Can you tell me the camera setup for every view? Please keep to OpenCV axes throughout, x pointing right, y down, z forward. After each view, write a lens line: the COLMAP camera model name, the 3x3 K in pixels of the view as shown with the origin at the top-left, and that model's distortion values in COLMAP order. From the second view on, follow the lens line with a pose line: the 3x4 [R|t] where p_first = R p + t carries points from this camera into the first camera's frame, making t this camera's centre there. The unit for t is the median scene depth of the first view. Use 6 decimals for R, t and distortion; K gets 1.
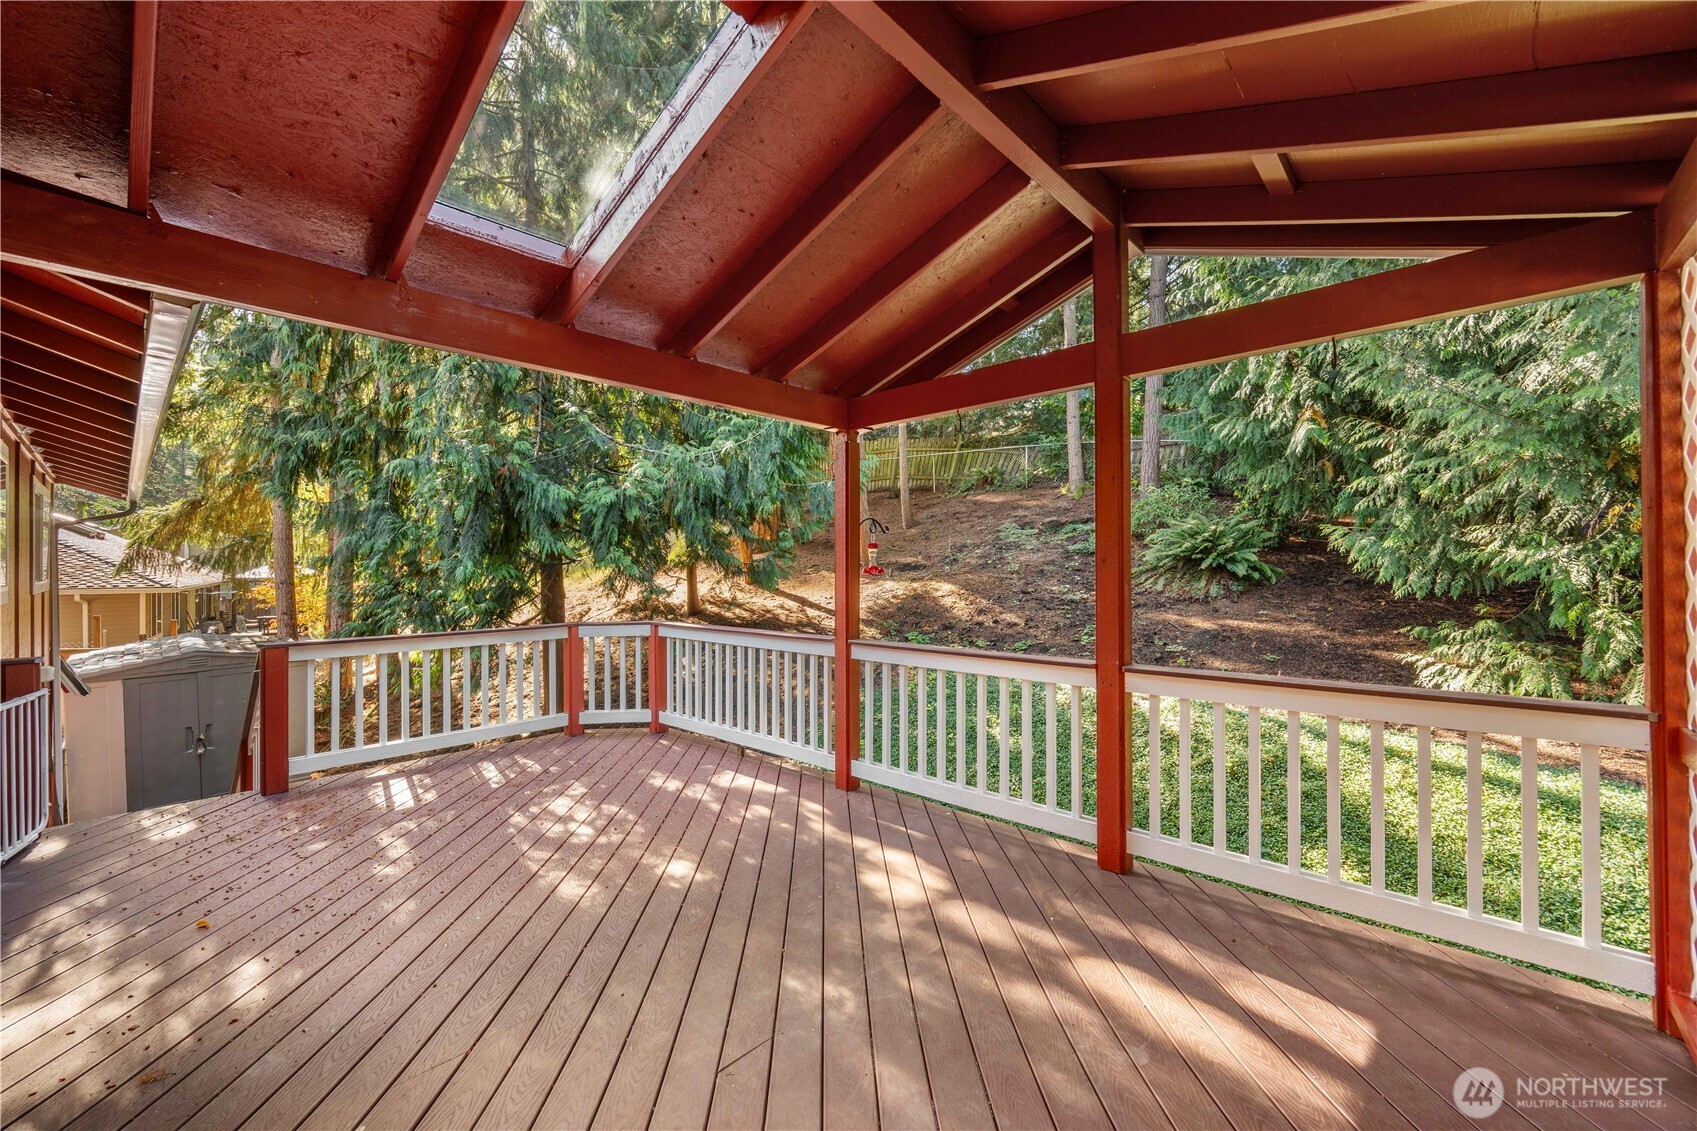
lens RADIAL K [[685.1, 0, 855.8], [0, 685.1, 565.5], [0, 0, 1]] dist [0.000990, 0.000215]
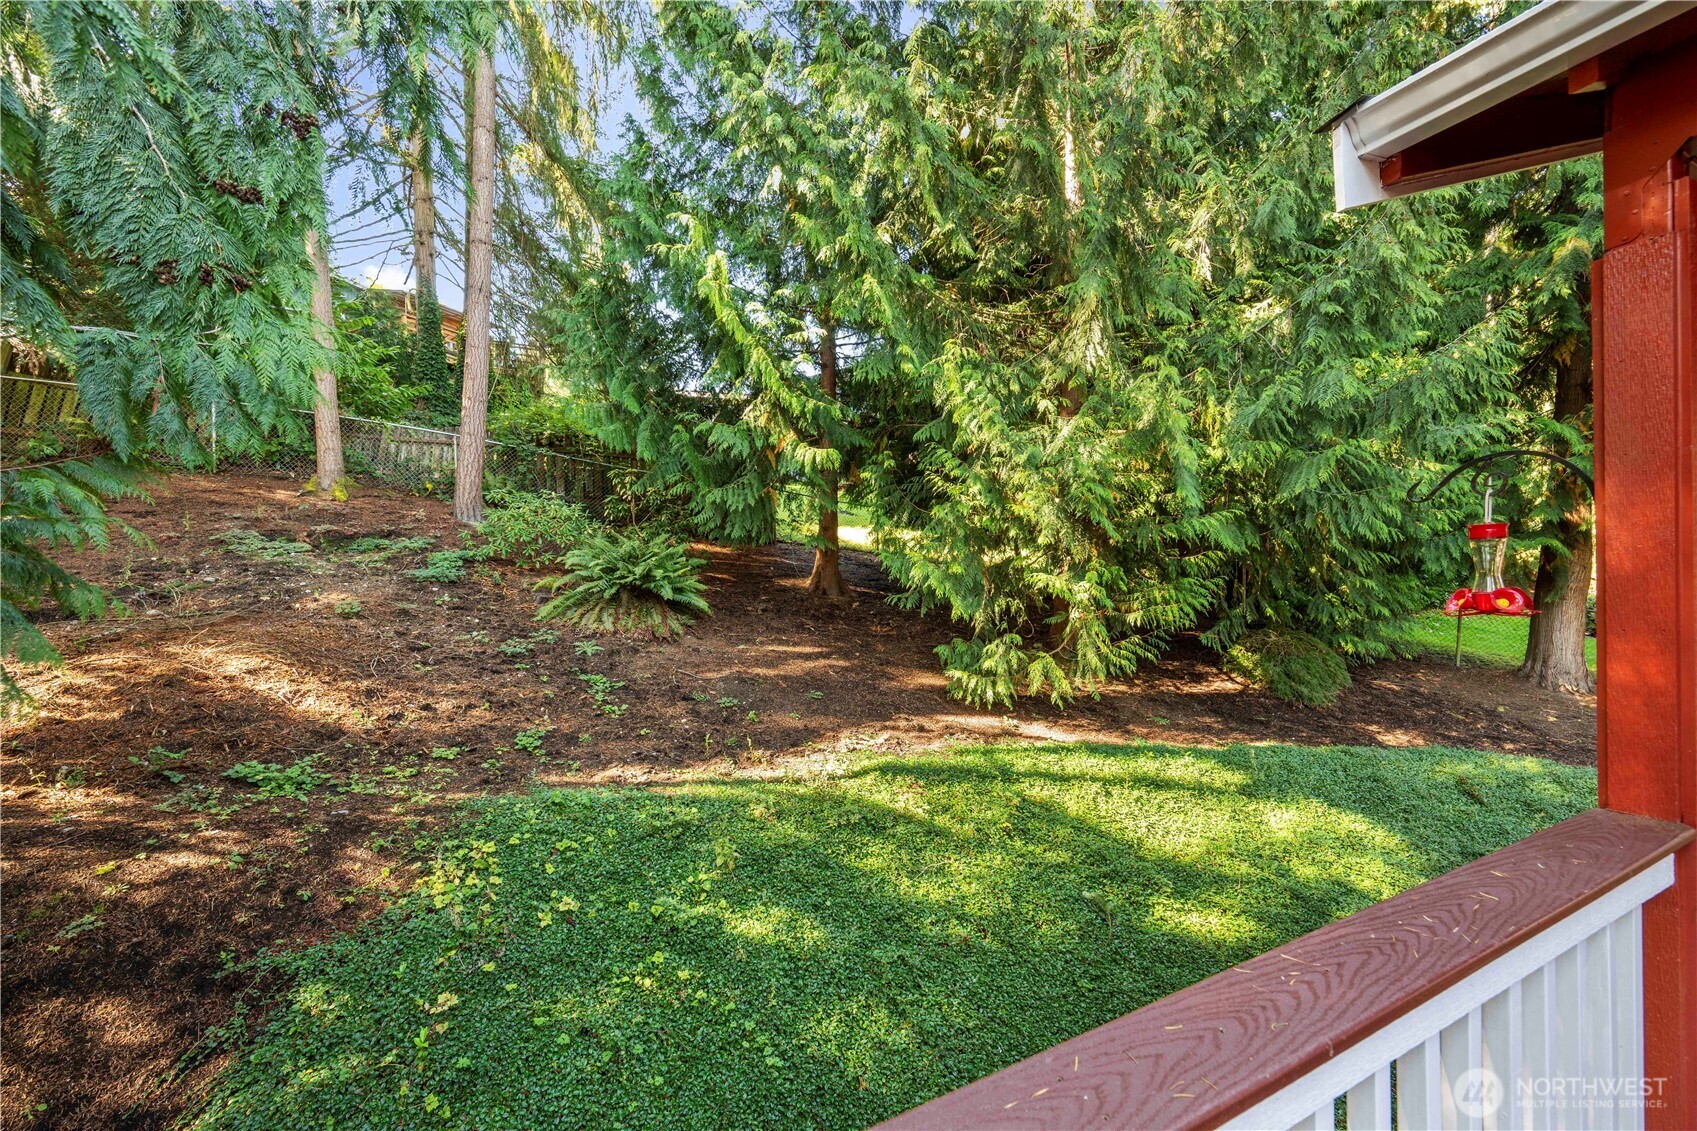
lens RADIAL K [[671.7, 0, 850.1], [0, 671.7, 577.1], [0, 0, 1]] dist [0.000136, -0.000079]
pose [[0.341384, 0.005091, 0.939910, -0.455843], [0.030396, 0.999402, -0.016454, -0.007949], [-0.939432, 0.034187, 0.341025, 1.412127]]
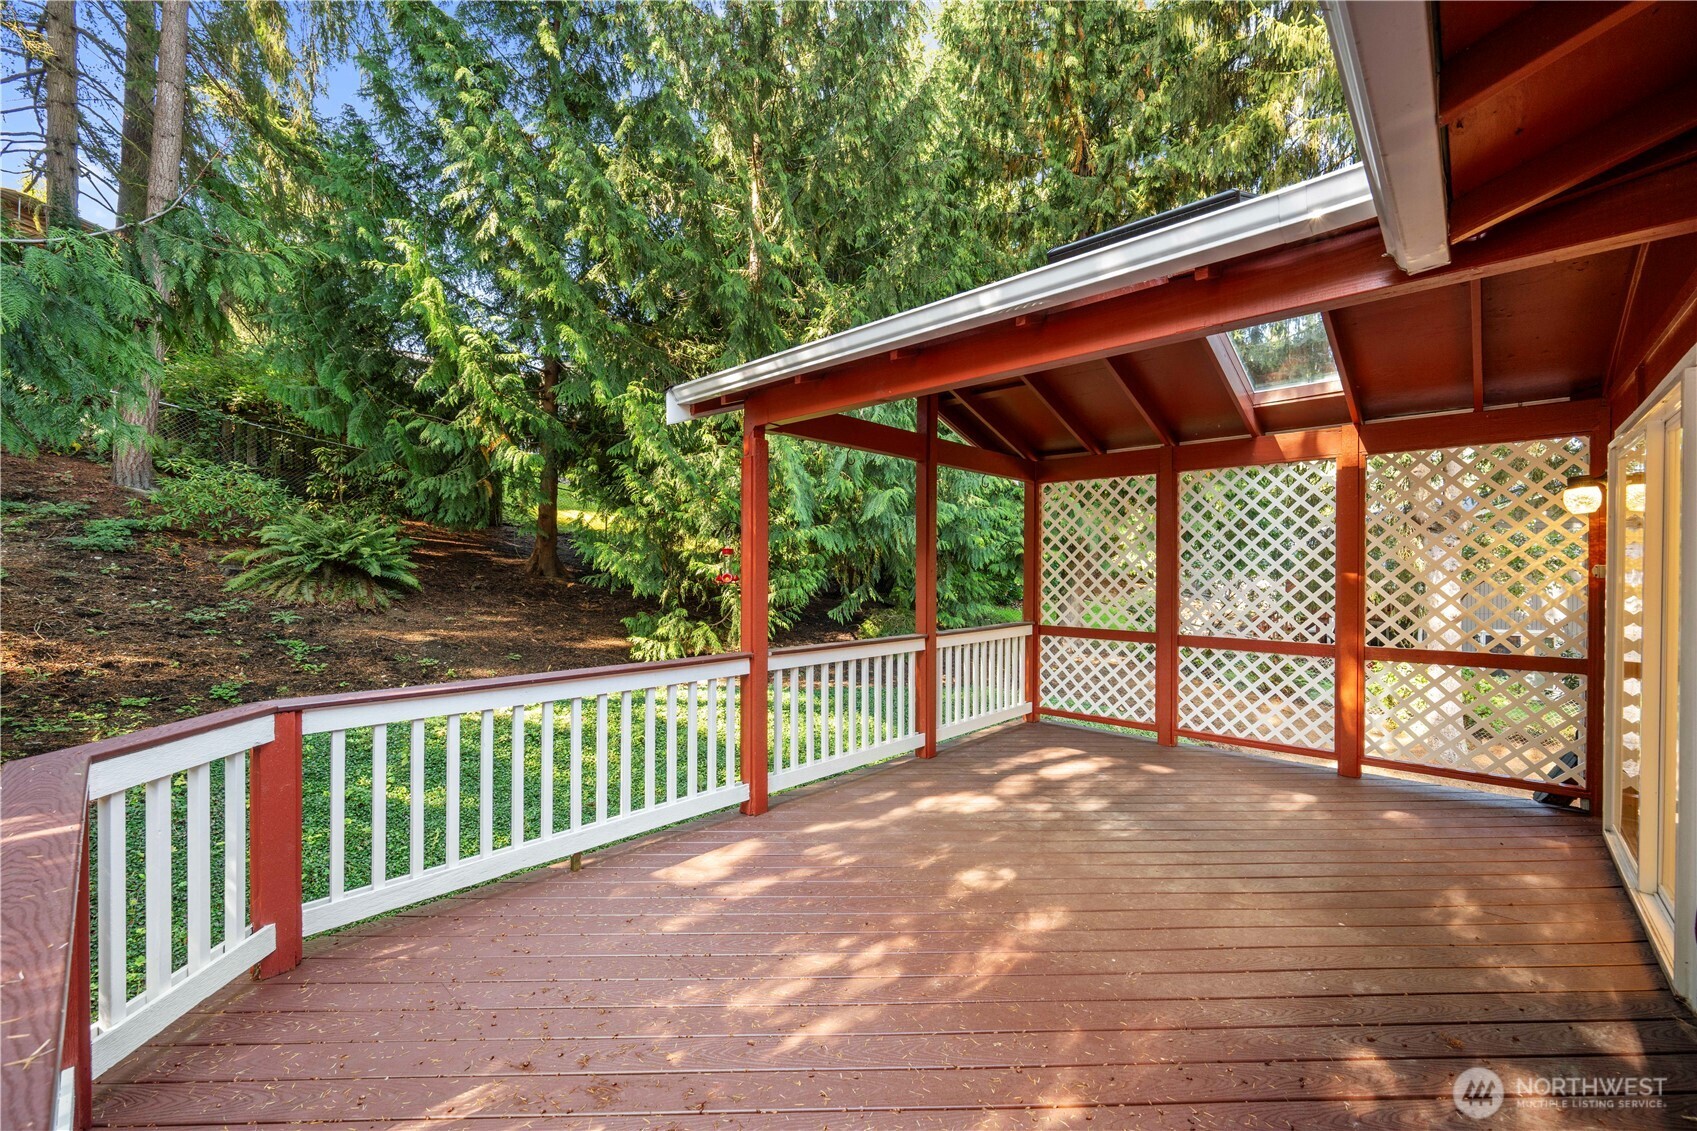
lens RADIAL K [[685.1, 0, 855.8], [0, 685.1, 565.5], [0, 0, 1]] dist [0.000990, 0.000215]
pose [[0.015920, 0.010669, 0.999816, -1.033048], [0.001003, 0.999942, -0.010686, 0.004332], [-0.999873, 0.001173, 0.015909, 0.953521]]
